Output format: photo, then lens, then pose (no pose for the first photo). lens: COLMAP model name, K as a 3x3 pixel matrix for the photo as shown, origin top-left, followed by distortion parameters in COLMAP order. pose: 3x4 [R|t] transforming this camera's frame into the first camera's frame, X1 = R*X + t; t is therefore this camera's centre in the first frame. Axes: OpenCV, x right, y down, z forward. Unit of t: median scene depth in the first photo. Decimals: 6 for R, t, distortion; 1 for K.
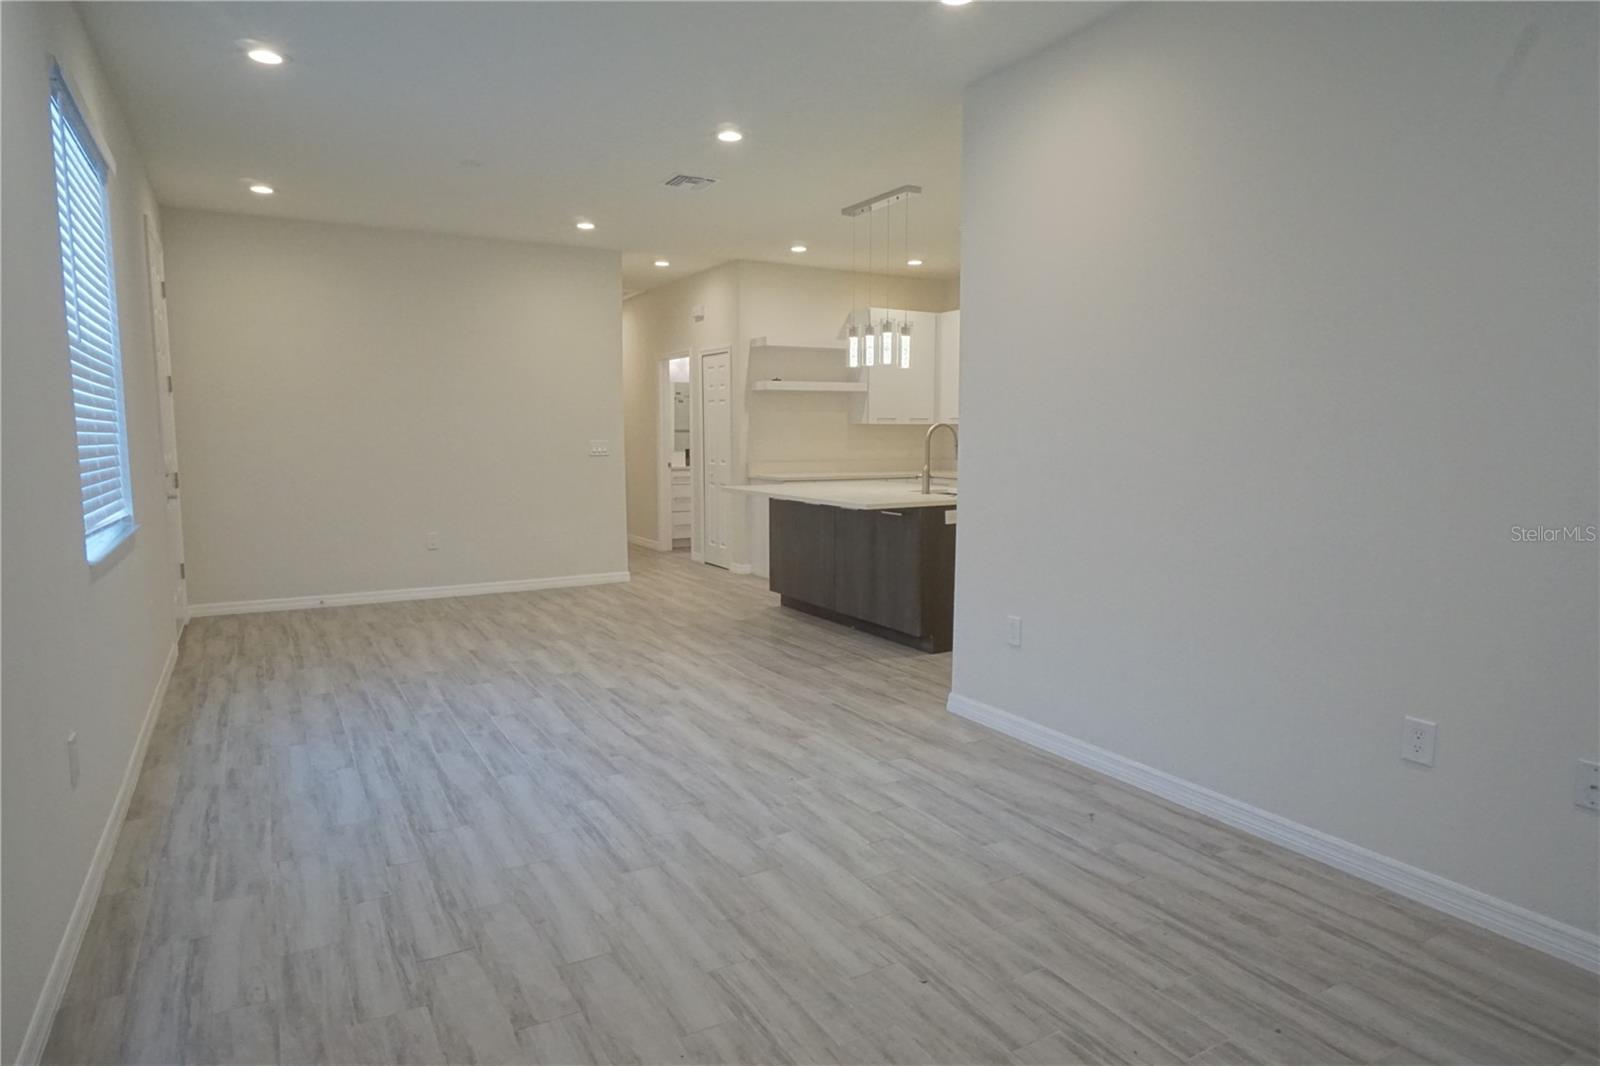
lens RADIAL K [[889.4, 0, 805.2], [0, 889.4, 535.4], [0, 0, 1]] dist [0.000714, -0.001560]
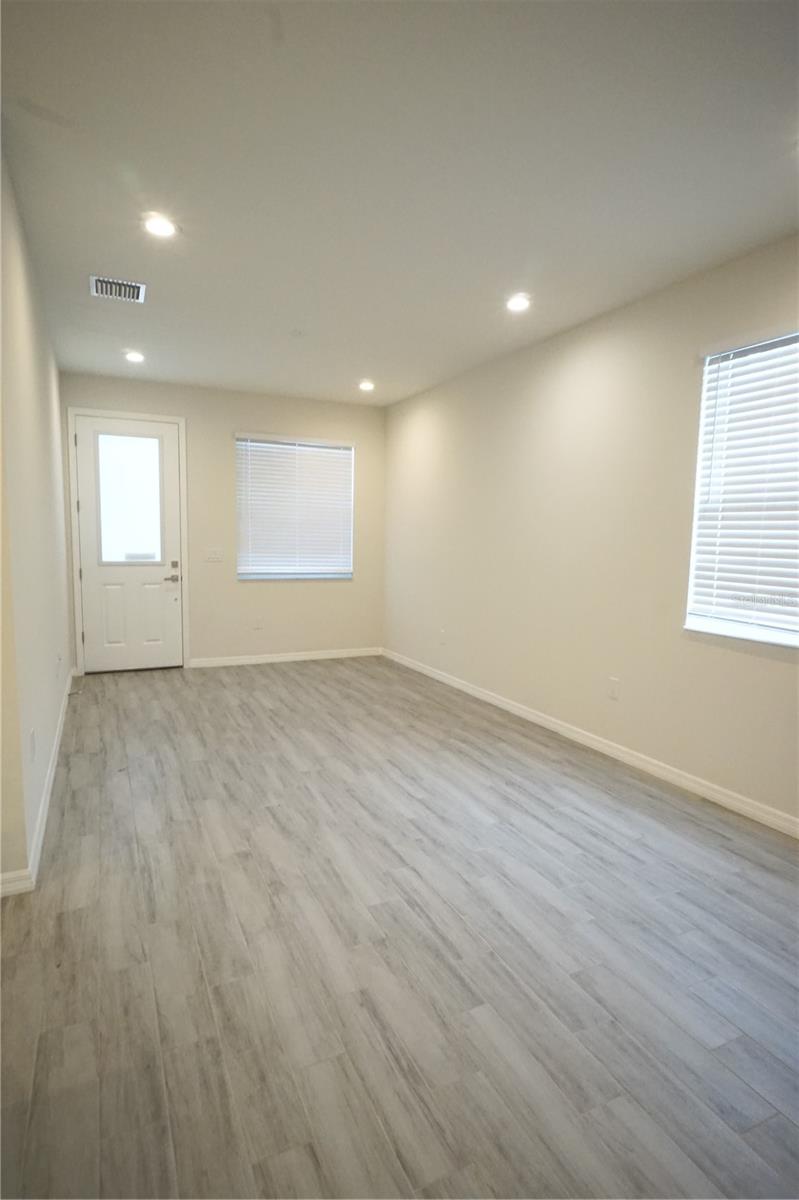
lens RADIAL K [[618.5, 0, 400.4], [0, 618.5, 602.2], [0, 0, 1]] dist [0.001852, 0.000247]
pose [[-0.996078, -0.028156, 0.083879, -0.276489], [-0.008884, 0.975051, 0.221803, -0.244131], [-0.088032, 0.220188, -0.971477, 1.882142]]
